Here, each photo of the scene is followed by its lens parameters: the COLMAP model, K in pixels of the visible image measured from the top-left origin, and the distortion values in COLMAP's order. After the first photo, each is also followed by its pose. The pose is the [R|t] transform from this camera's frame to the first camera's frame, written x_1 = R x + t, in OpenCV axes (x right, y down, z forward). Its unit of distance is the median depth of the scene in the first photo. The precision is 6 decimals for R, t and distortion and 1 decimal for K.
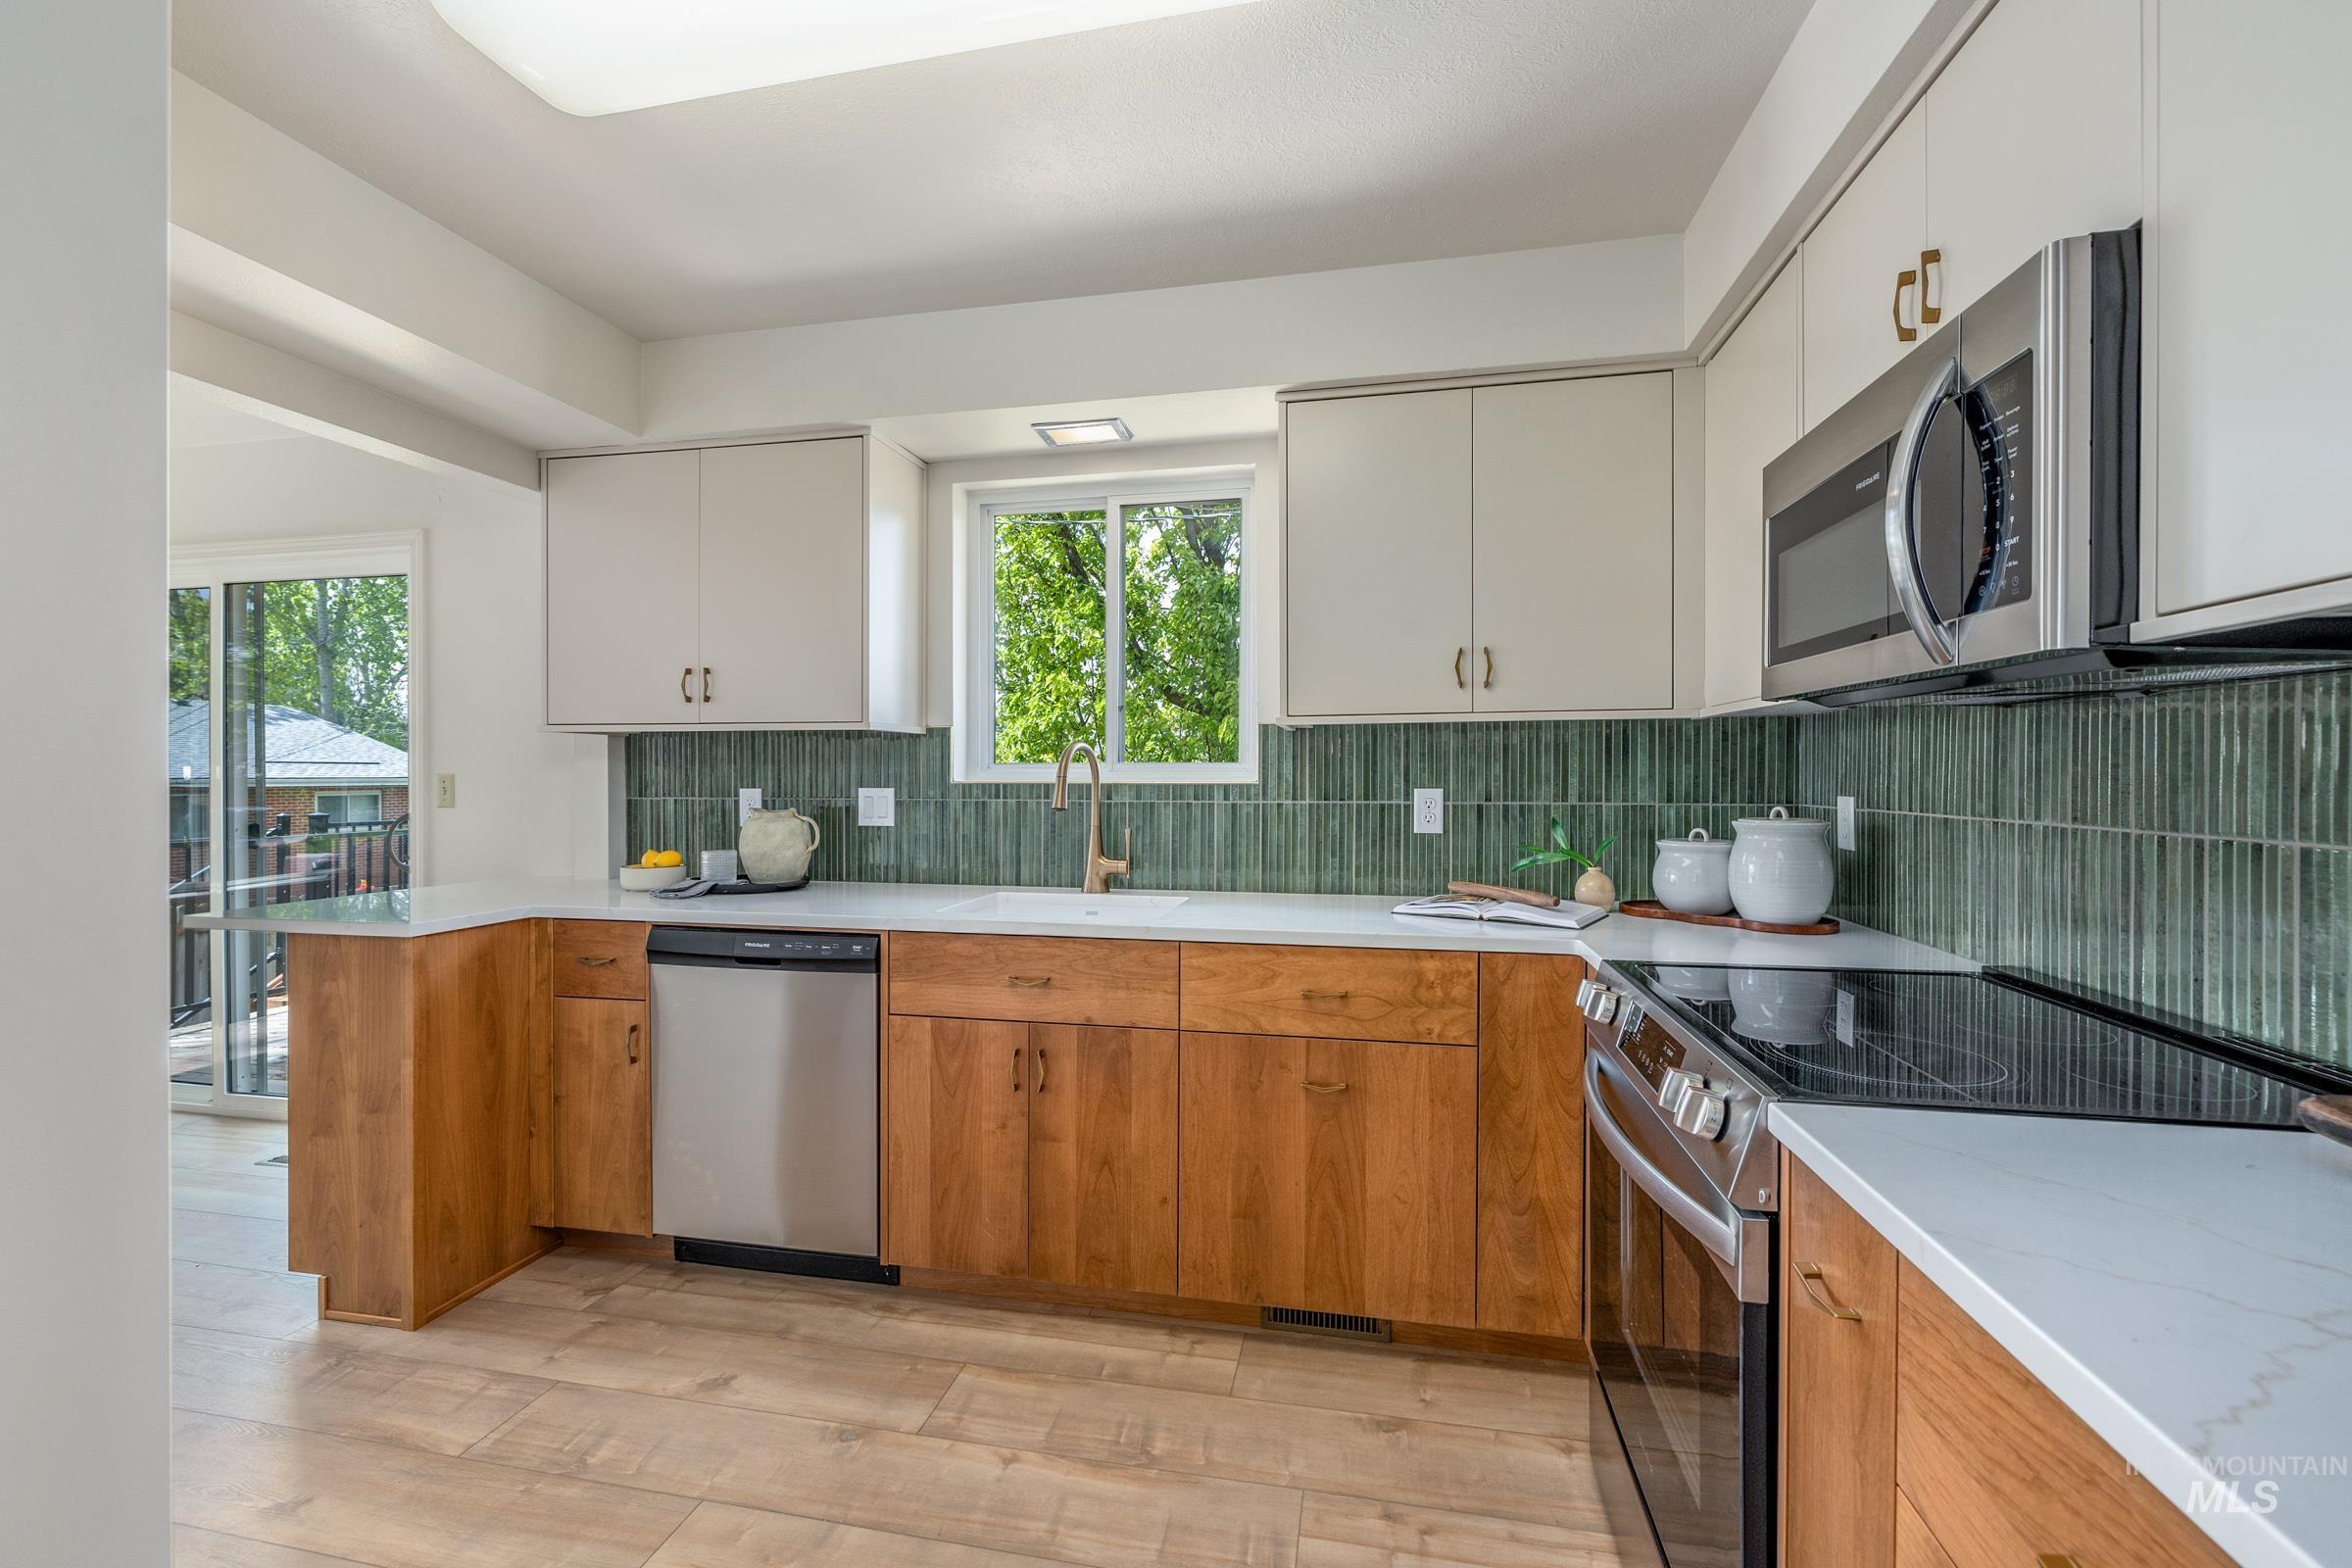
lens RADIAL K [[983.1, 0, 1181.7], [0, 983.1, 774.9], [0, 0, 1]] dist [-0.001525, -0.000194]
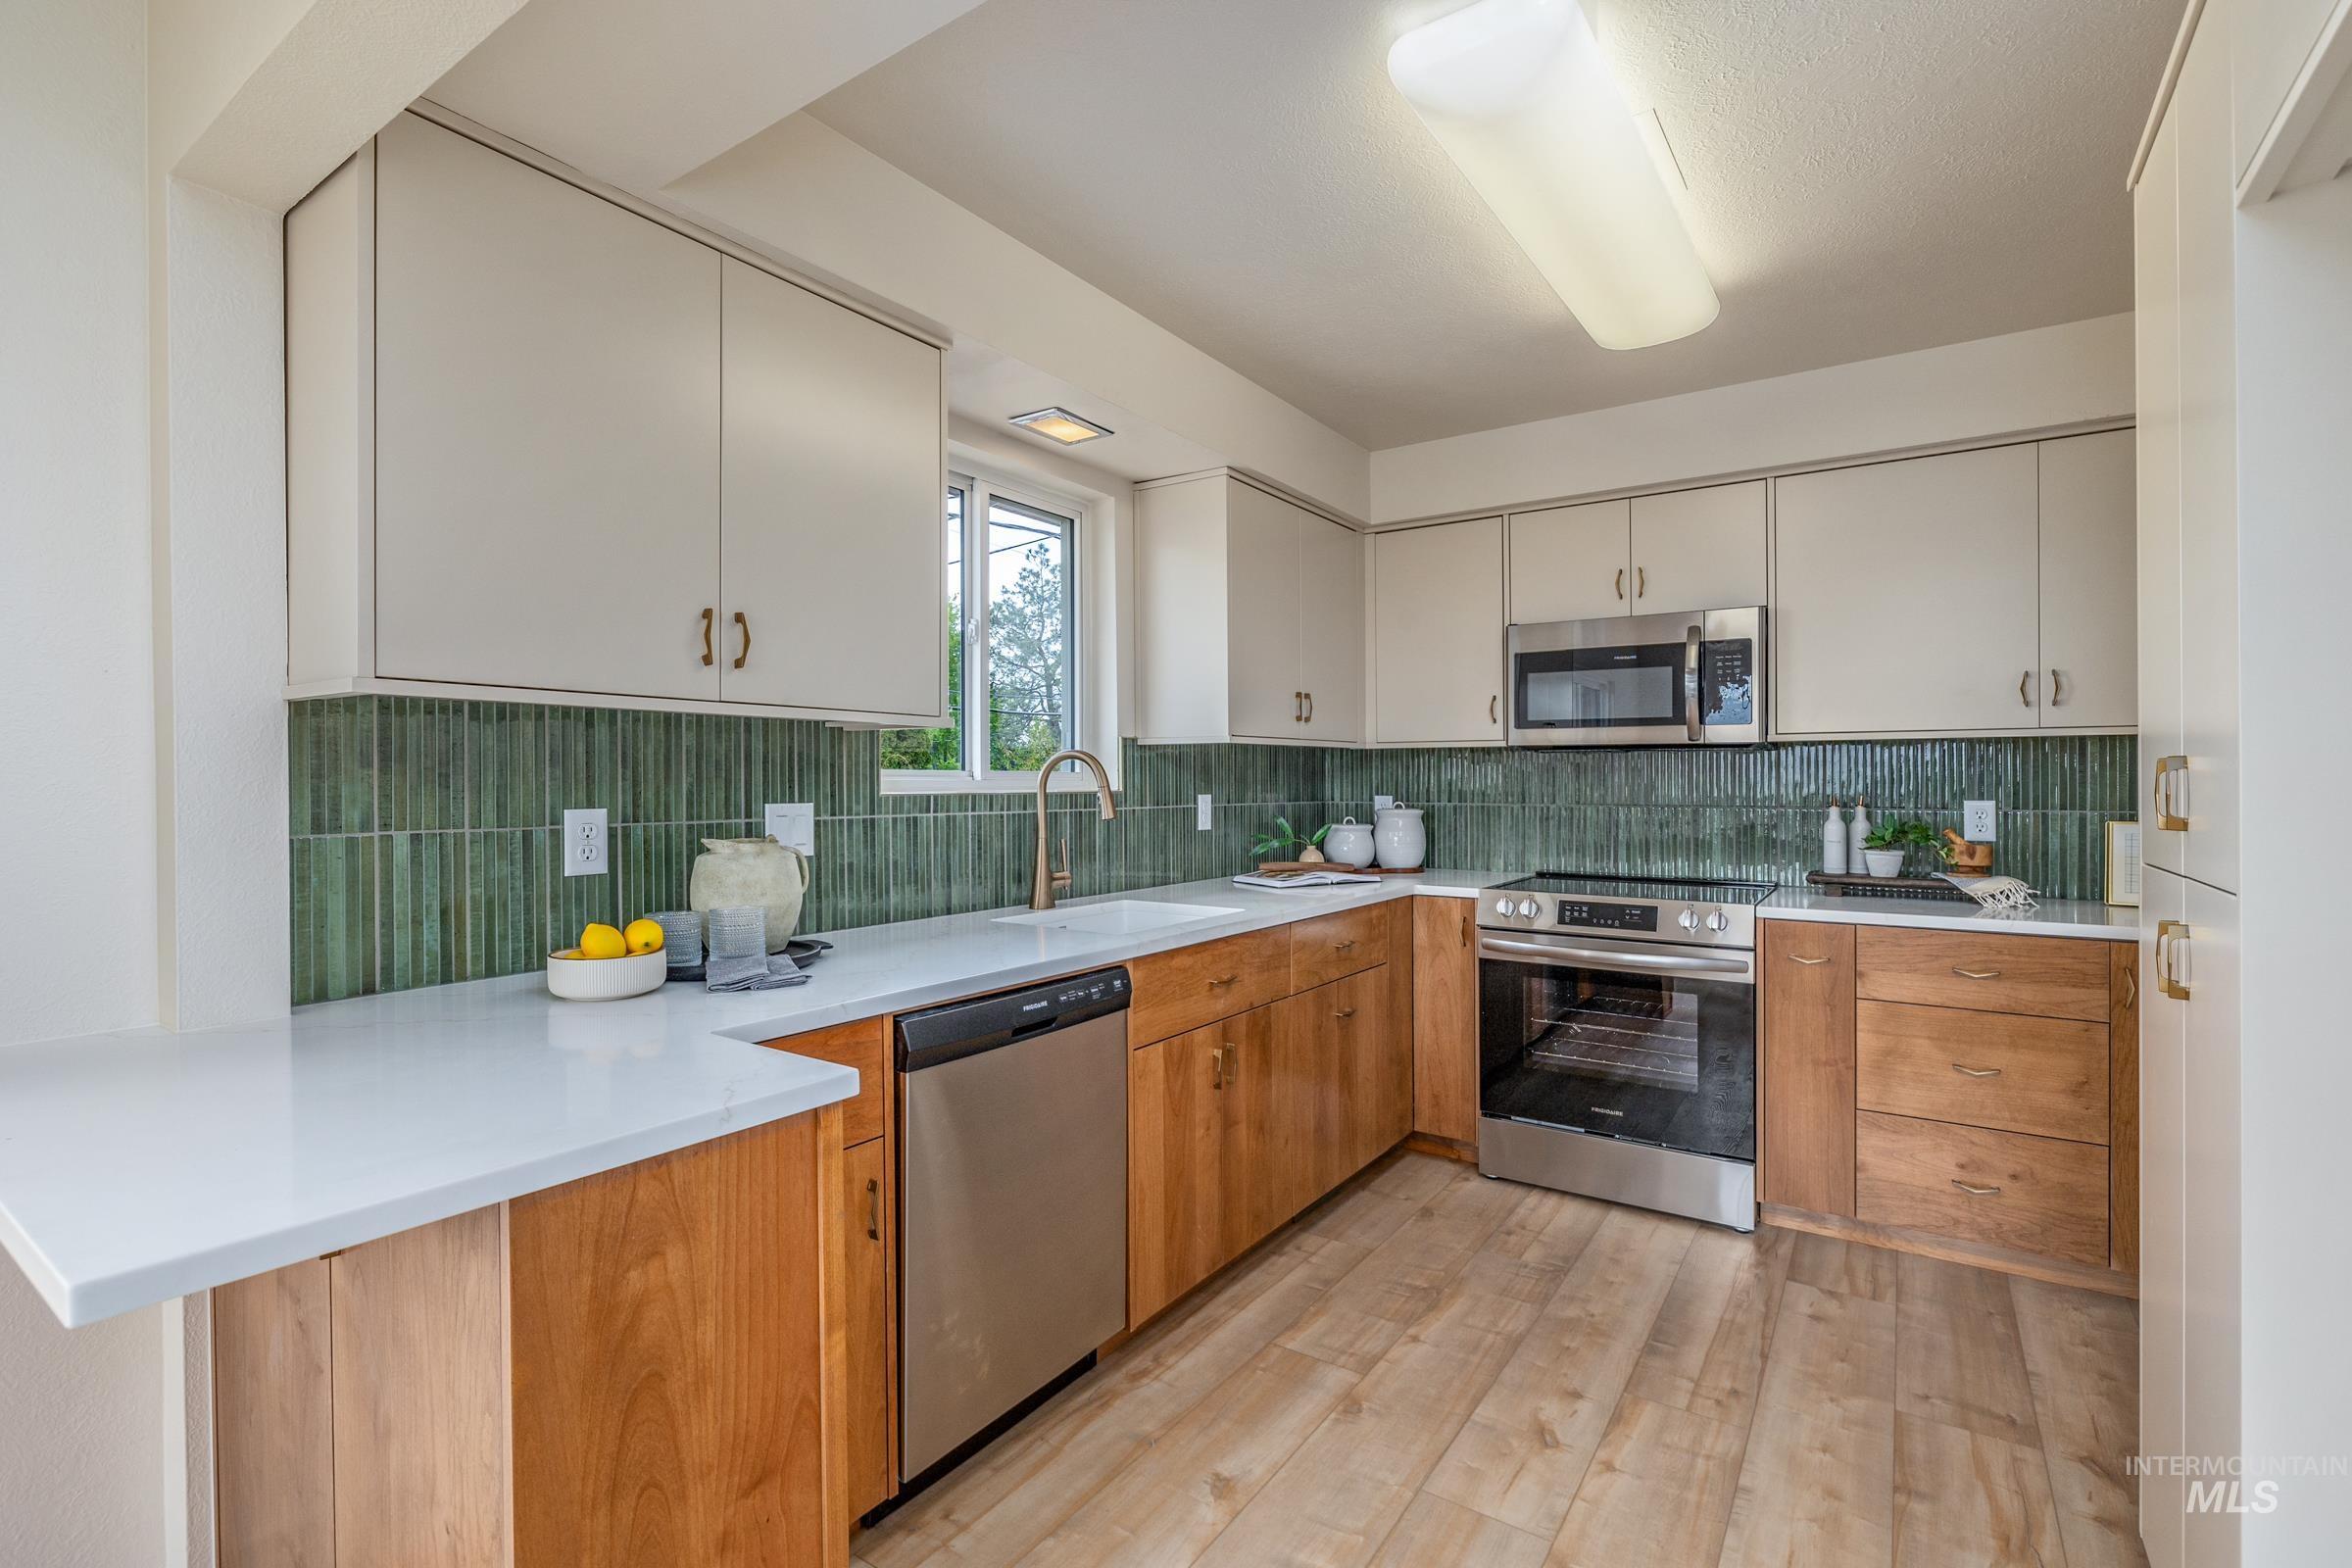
lens RADIAL K [[1052.3, 0, 1179.0], [0, 1052.3, 771.5], [0, 0, 1]] dist [-0.006842, 0.000131]
pose [[0.391174, 0.009648, 0.920266, -1.174851], [-0.000622, 0.999948, -0.010219, -0.002231], [-0.920317, 0.003426, 0.391159, 0.584898]]
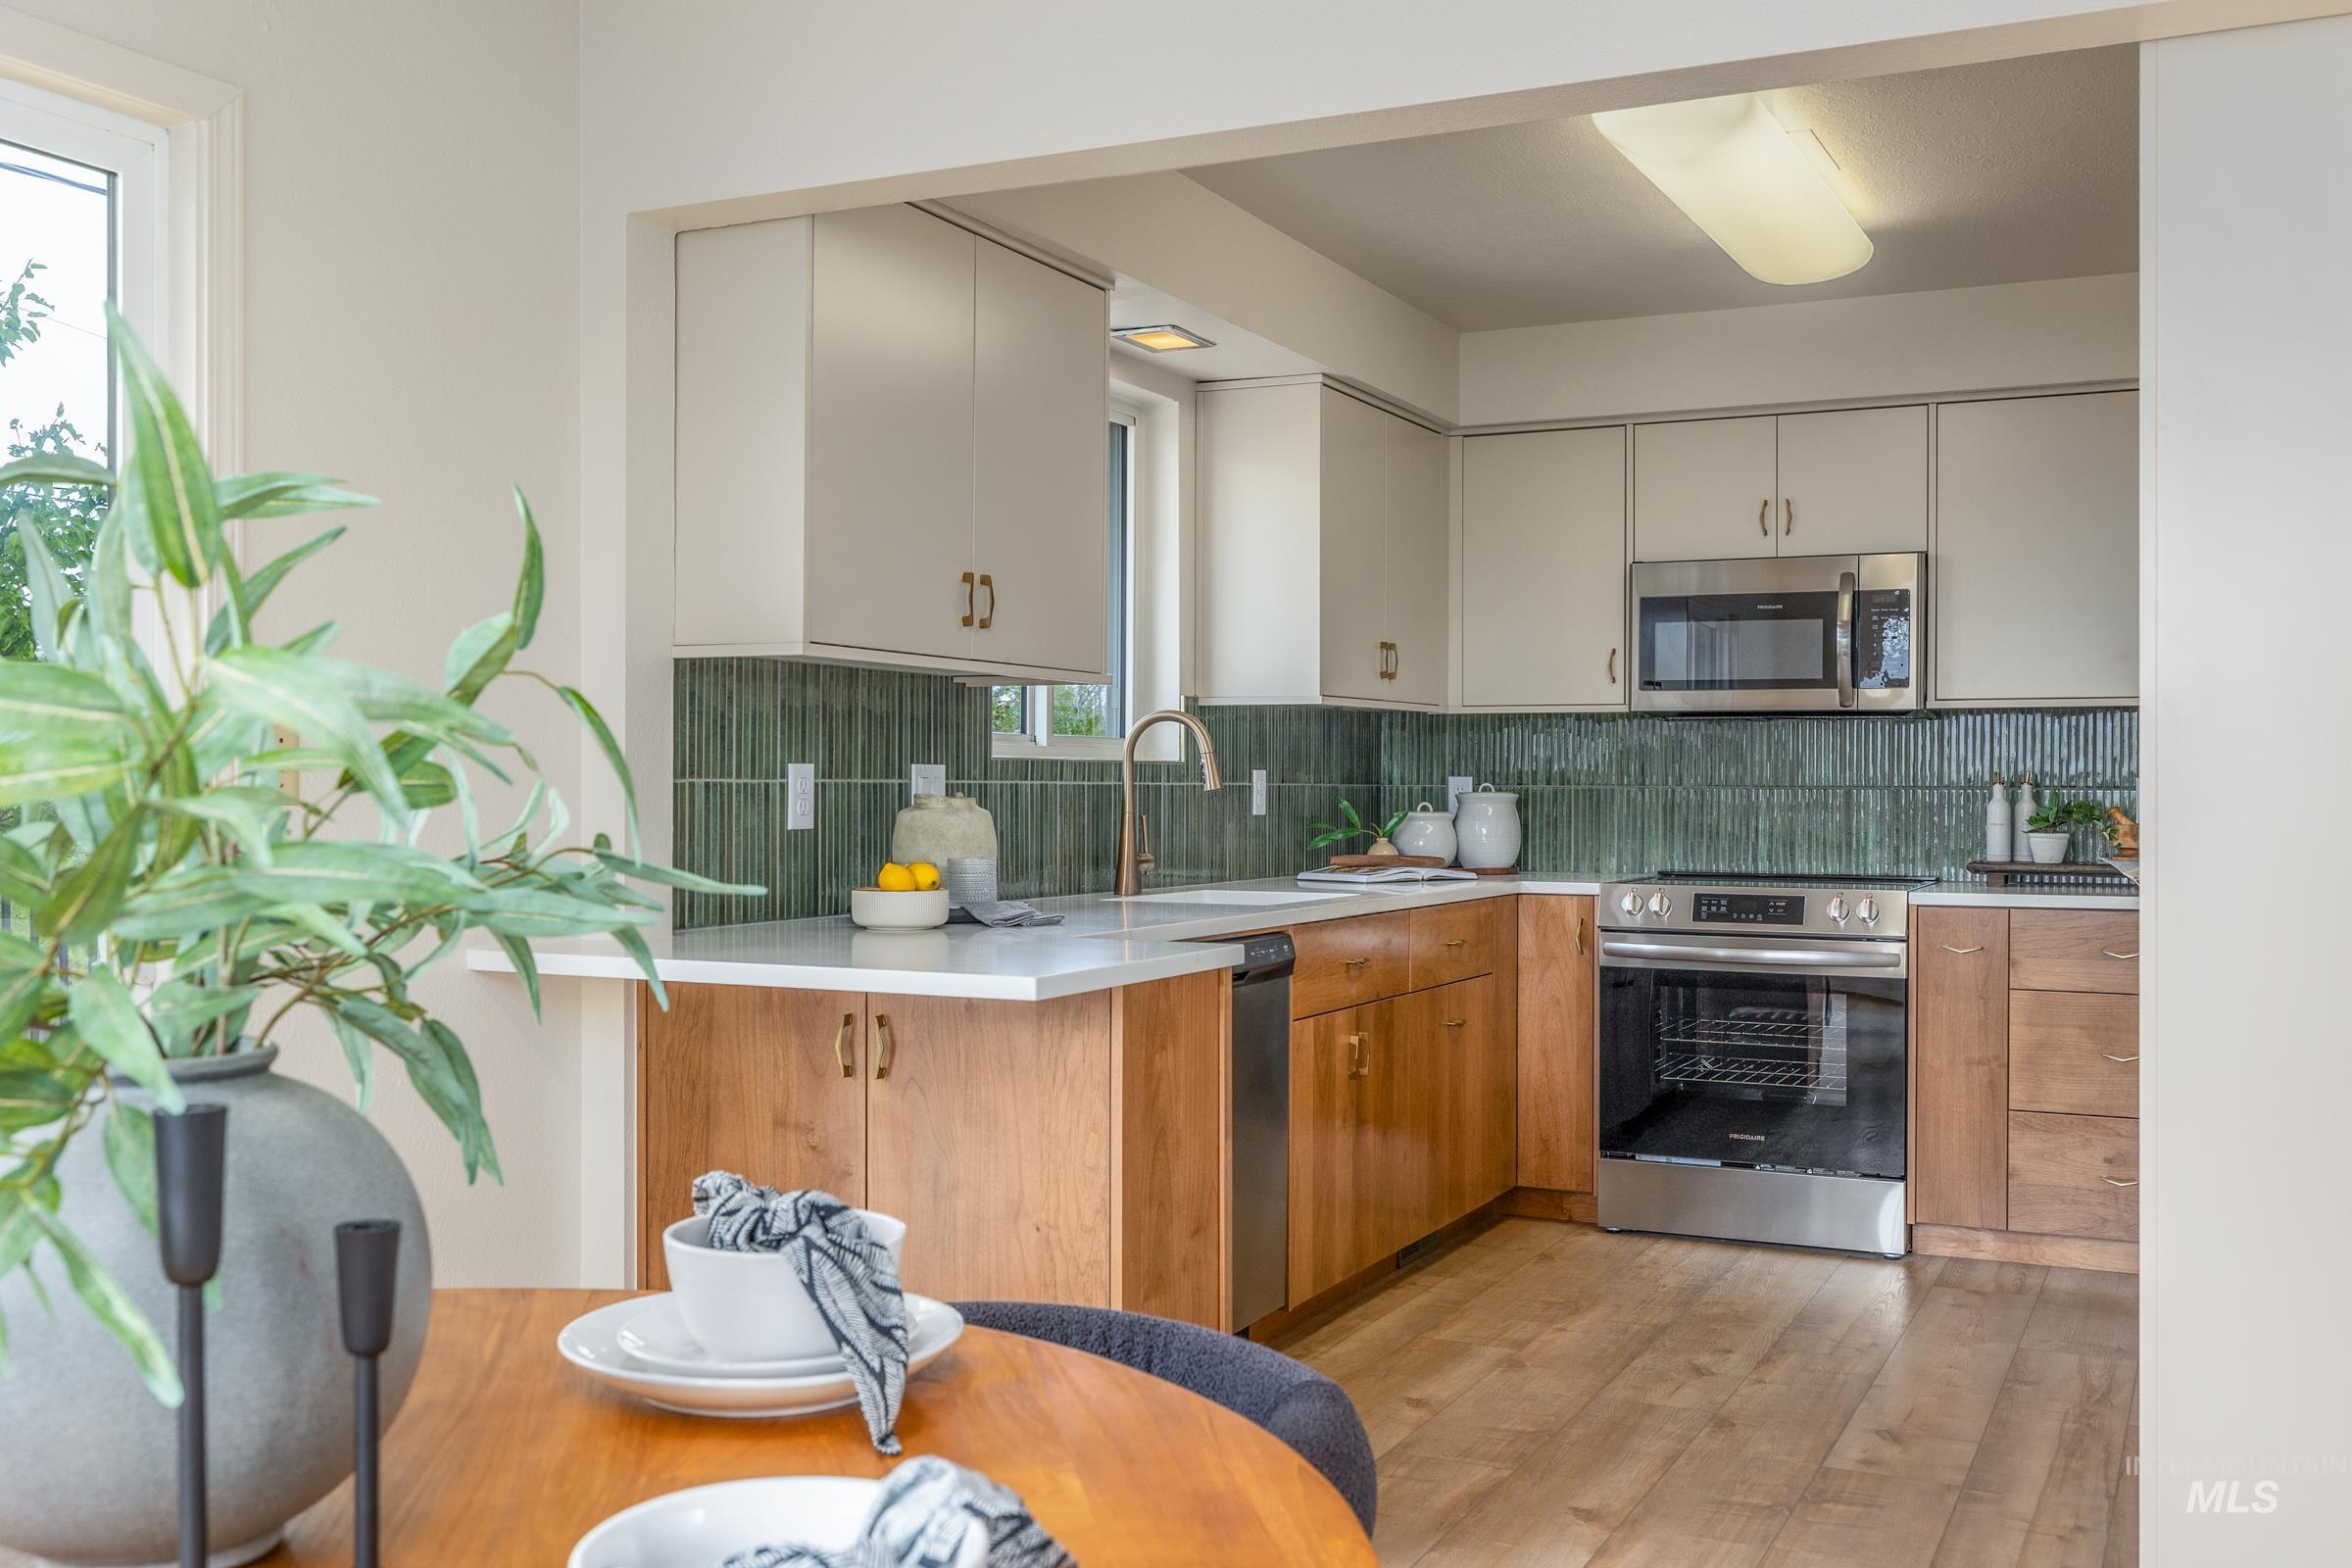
lens RADIAL K [[2208.1, 0, 1176.0], [0, 2208.1, 784.0], [0, 0, 1]] dist [-0.002965, -0.000394]
pose [[0.247498, 0.003130, 0.968883, -2.228552], [-0.004387, 0.999988, -0.002109, 0.037790], [-0.968879, -0.003728, 0.247508, 0.617131]]
